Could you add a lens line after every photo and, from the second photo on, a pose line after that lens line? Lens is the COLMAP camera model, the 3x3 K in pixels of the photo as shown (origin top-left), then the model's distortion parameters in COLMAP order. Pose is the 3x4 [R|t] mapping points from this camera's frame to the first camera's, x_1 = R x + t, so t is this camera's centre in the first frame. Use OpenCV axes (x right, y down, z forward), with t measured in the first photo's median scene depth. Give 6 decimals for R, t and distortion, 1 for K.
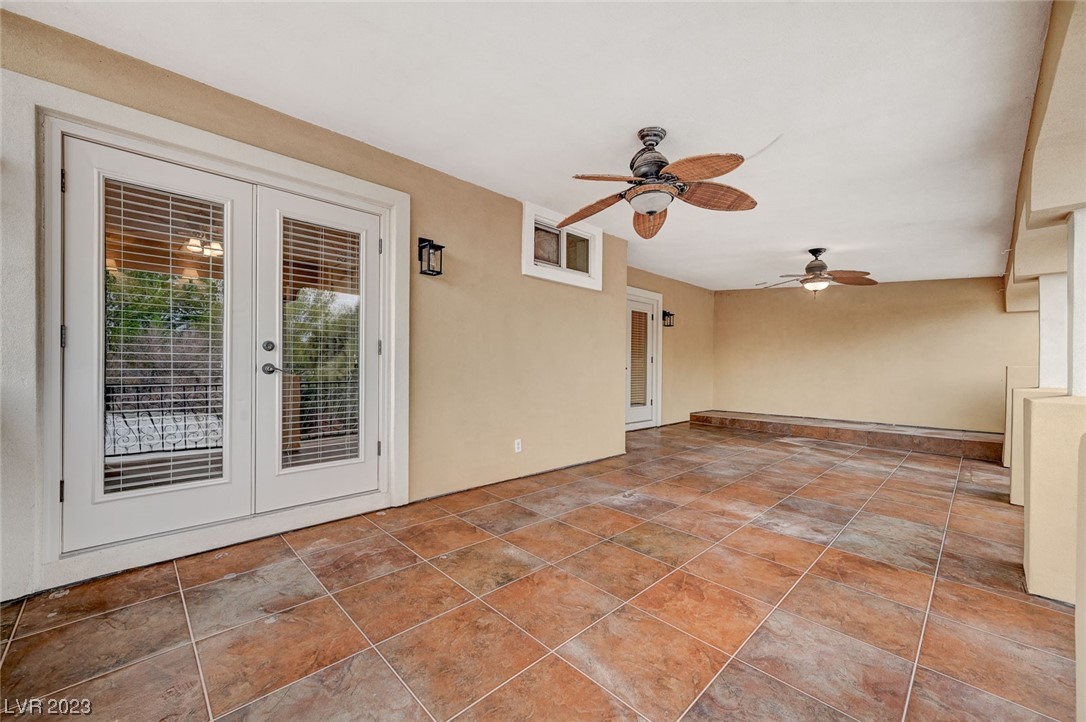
lens RADIAL K [[433.3, 0, 547.4], [0, 433.3, 363.8], [0, 0, 1]] dist [0.002795, 0.000022]
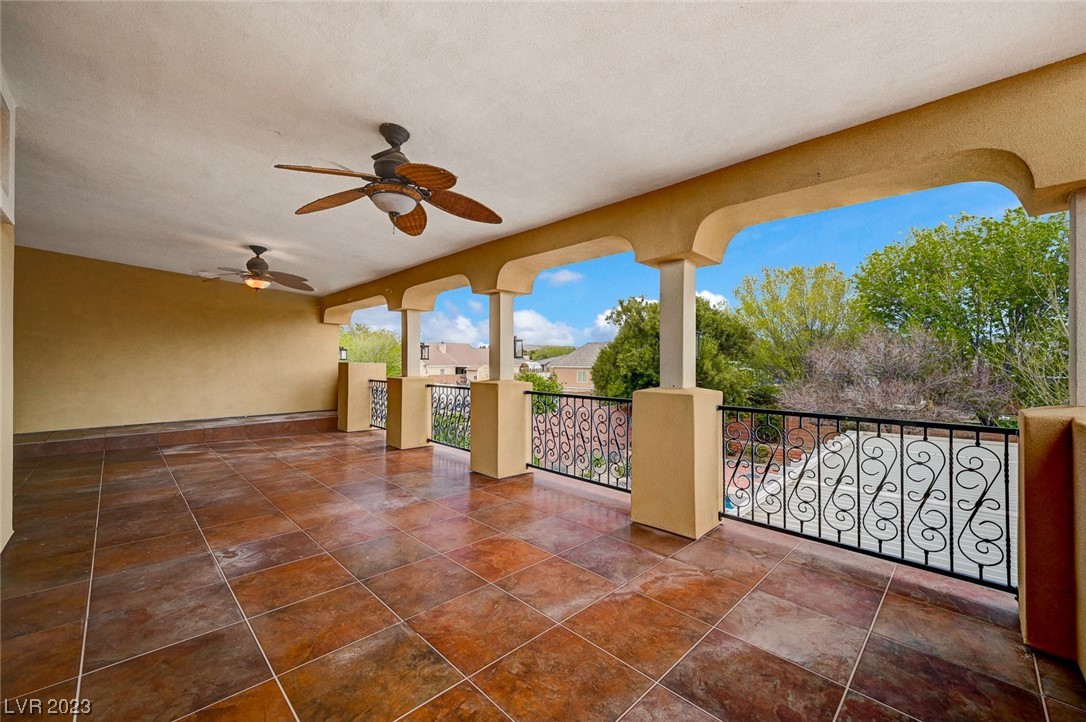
lens RADIAL K [[433.3, 0, 545.6], [0, 433.3, 362.0], [0, 0, 1]] dist [0.002795, 0.000022]
pose [[-0.017213, -0.012557, 0.999773, -0.635741], [-0.004444, 0.999912, 0.012482, -0.027039], [-0.999842, -0.004228, -0.017267, 0.592928]]
